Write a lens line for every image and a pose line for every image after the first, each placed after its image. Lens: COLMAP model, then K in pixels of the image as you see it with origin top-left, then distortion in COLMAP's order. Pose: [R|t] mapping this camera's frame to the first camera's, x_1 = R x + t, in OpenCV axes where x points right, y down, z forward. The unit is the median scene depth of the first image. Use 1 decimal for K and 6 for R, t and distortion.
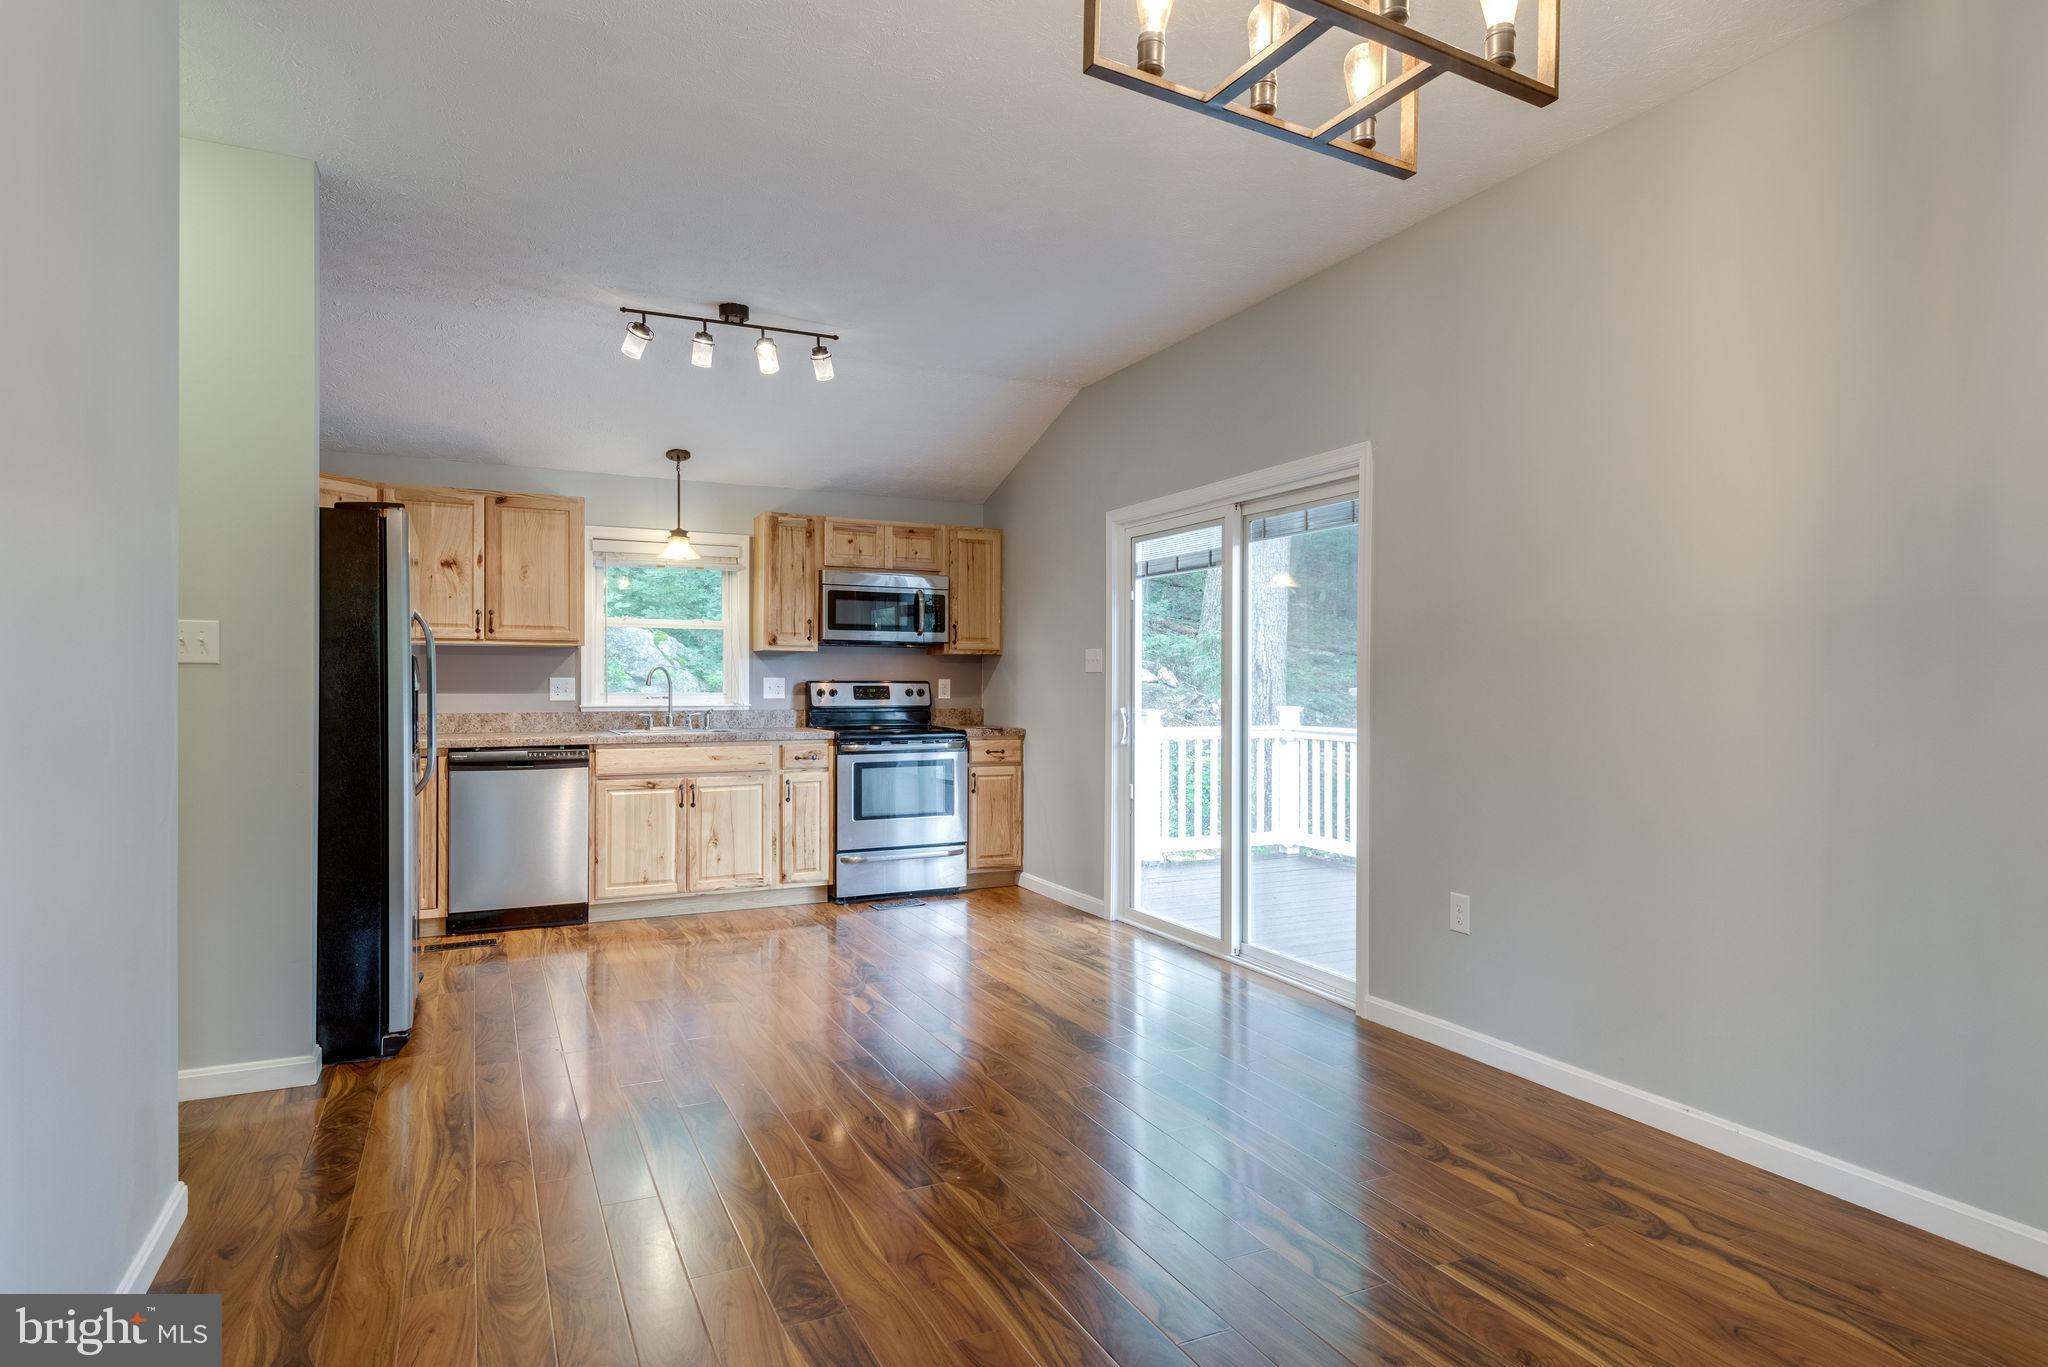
lens RADIAL K [[1096.5, 0, 1019.8], [0, 1096.5, 686.9], [0, 0, 1]] dist [0.041090, -0.025803]
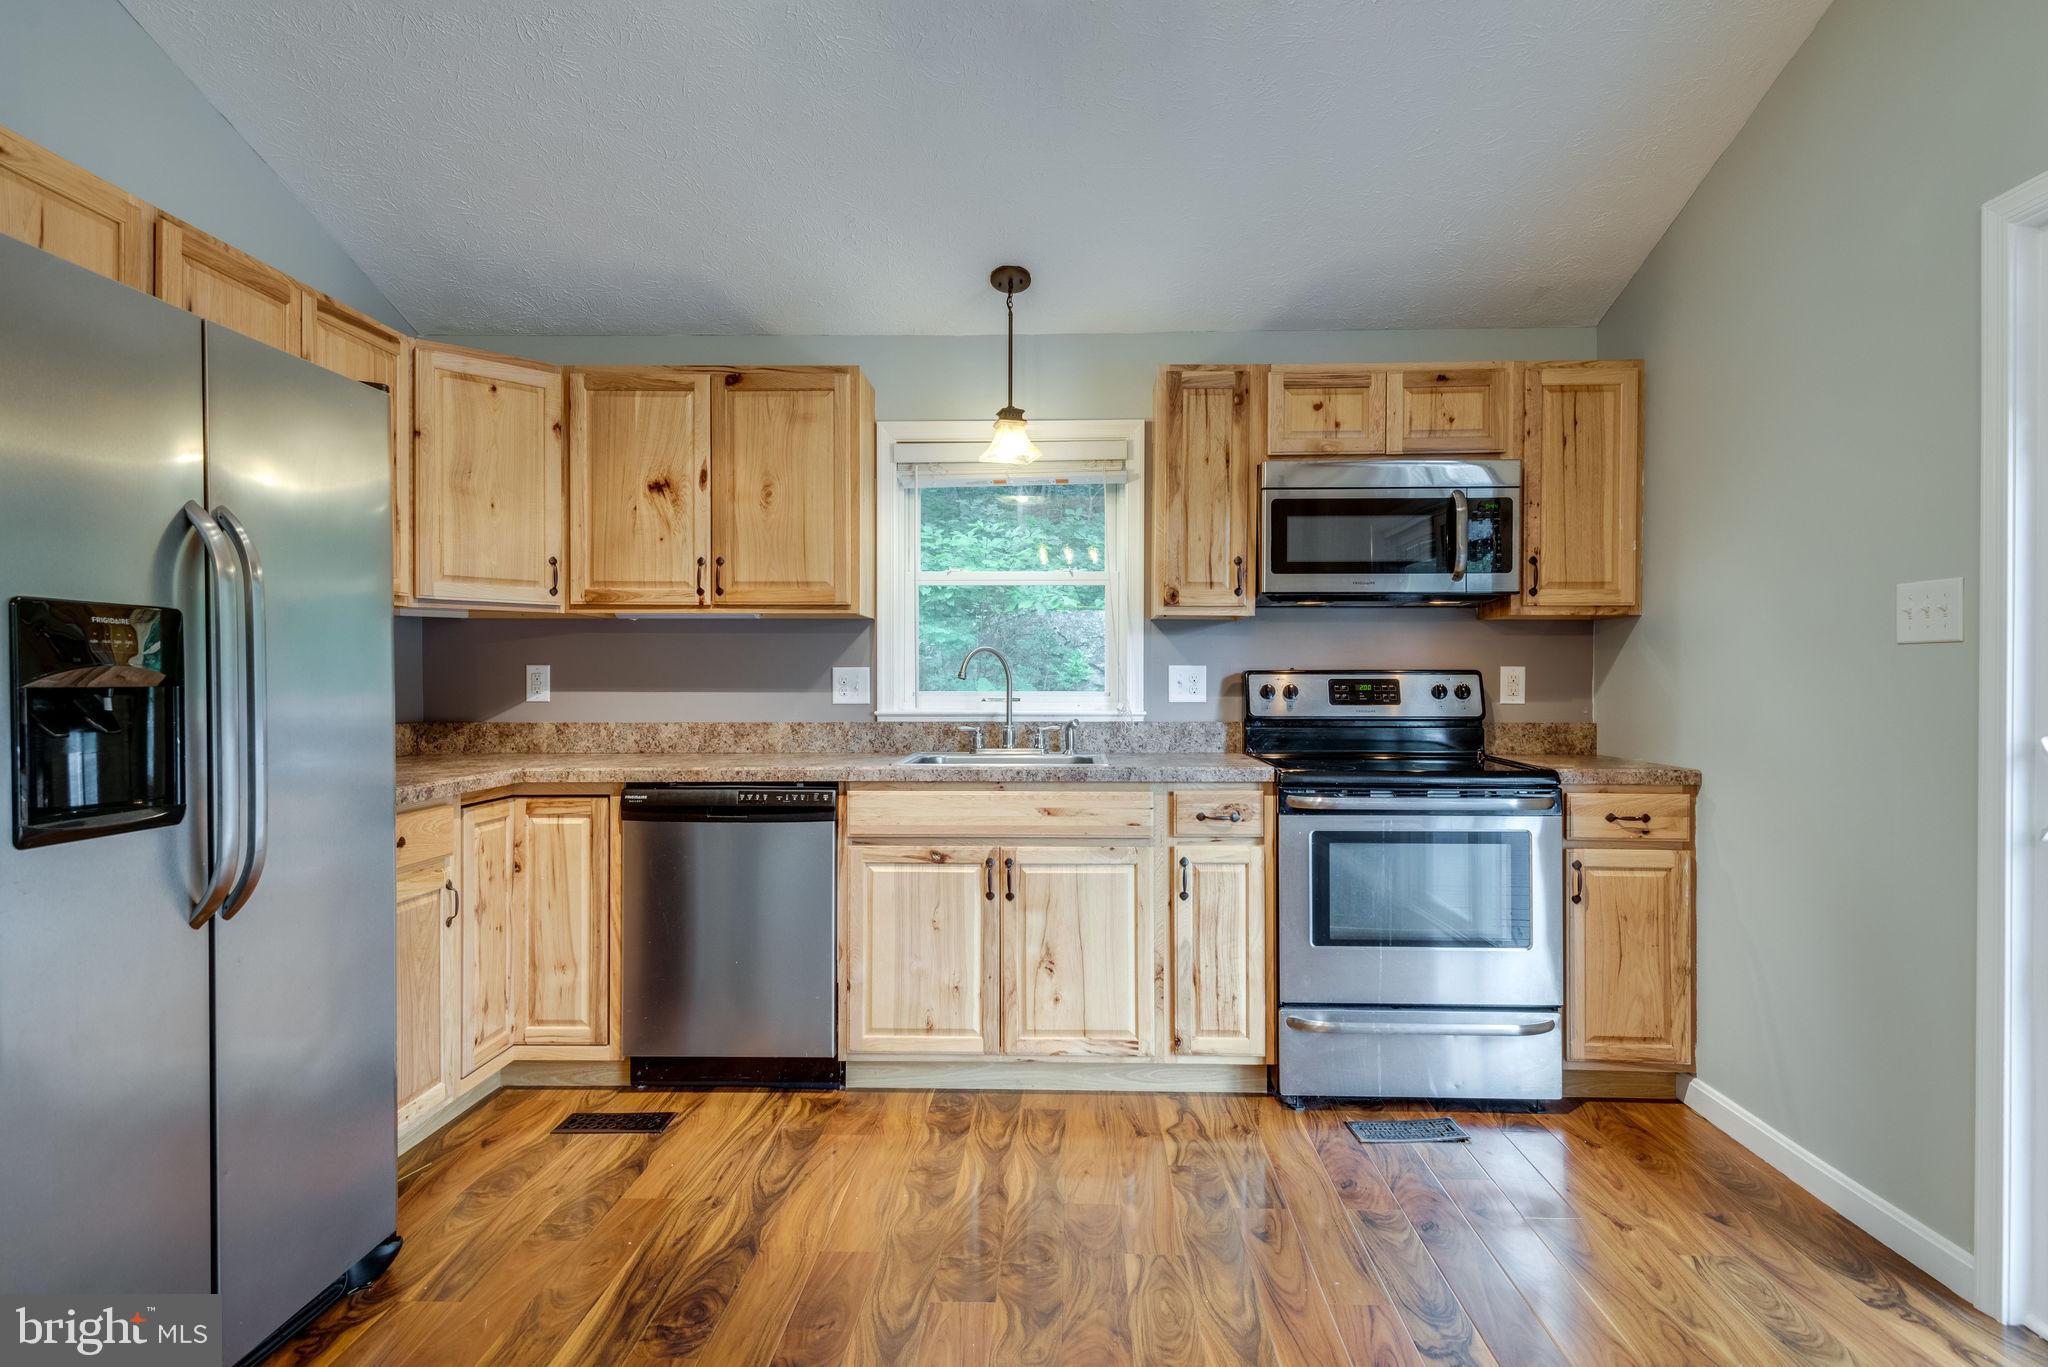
lens RADIAL K [[1120.6, 0, 1046.0], [0, 1120.6, 686.5], [0, 0, 1]] dist [0.045461, -0.030523]
pose [[0.889640, 0.000096, -0.456663, -0.023853], [0.000728, 0.999998, 0.001627, 0.001665], [0.456662, -0.001780, 0.889638, 0.477350]]
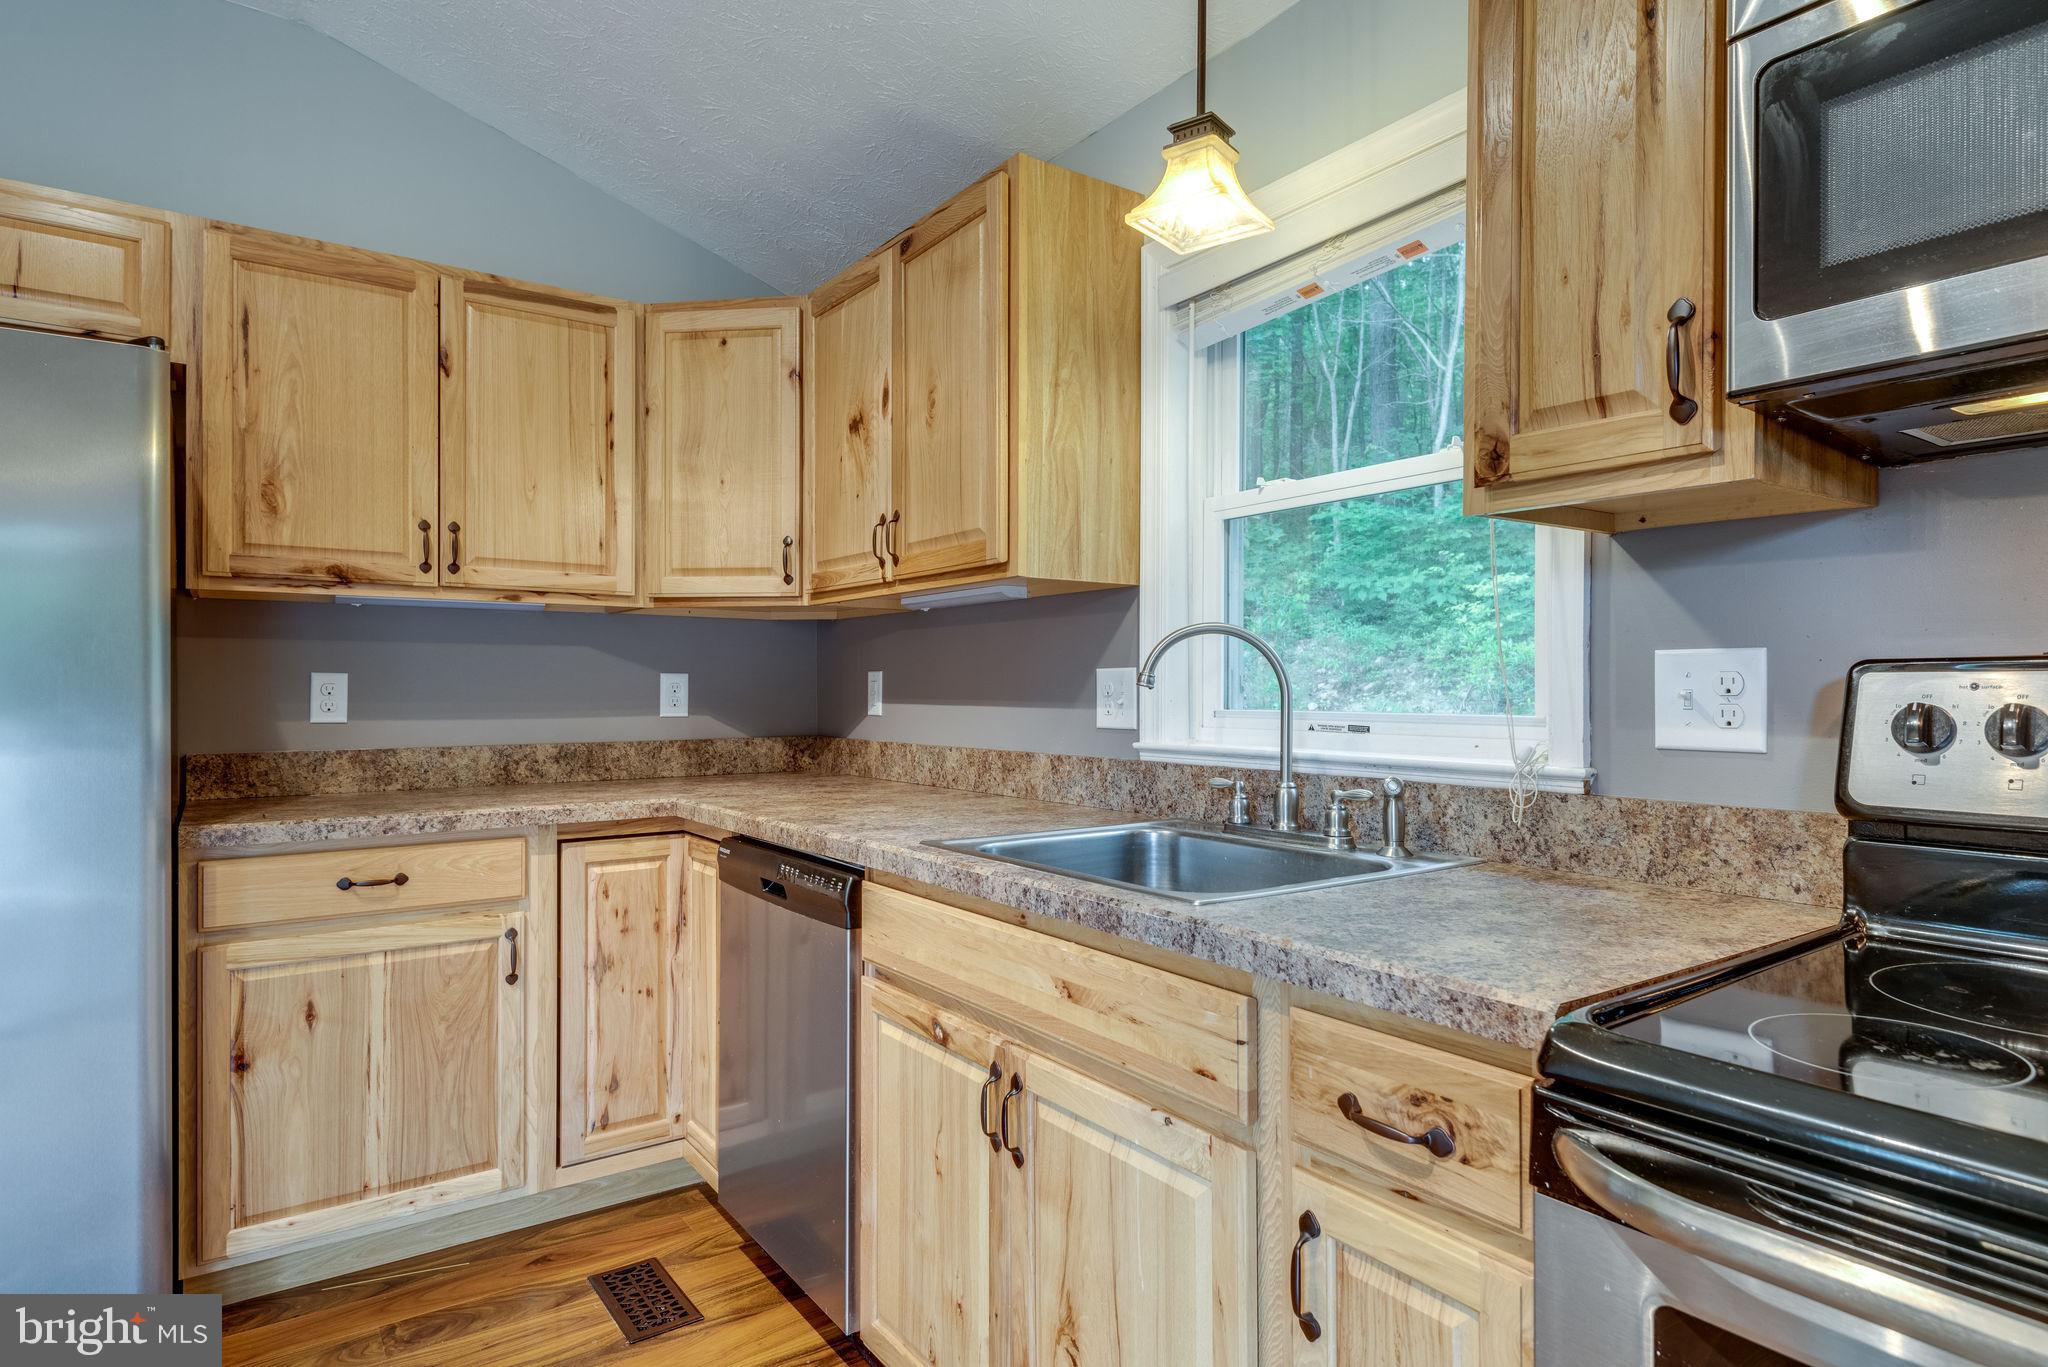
lens RADIAL K [[1133.3, 0, 1041.3], [0, 1133.3, 687.5], [0, 0, 1]] dist [0.043556, -0.029238]
pose [[0.178294, -0.003696, -0.983970, -0.034662], [-0.002203, 0.999989, -0.004155, 0.000069], [0.983975, 0.002908, 0.178284, 0.895320]]
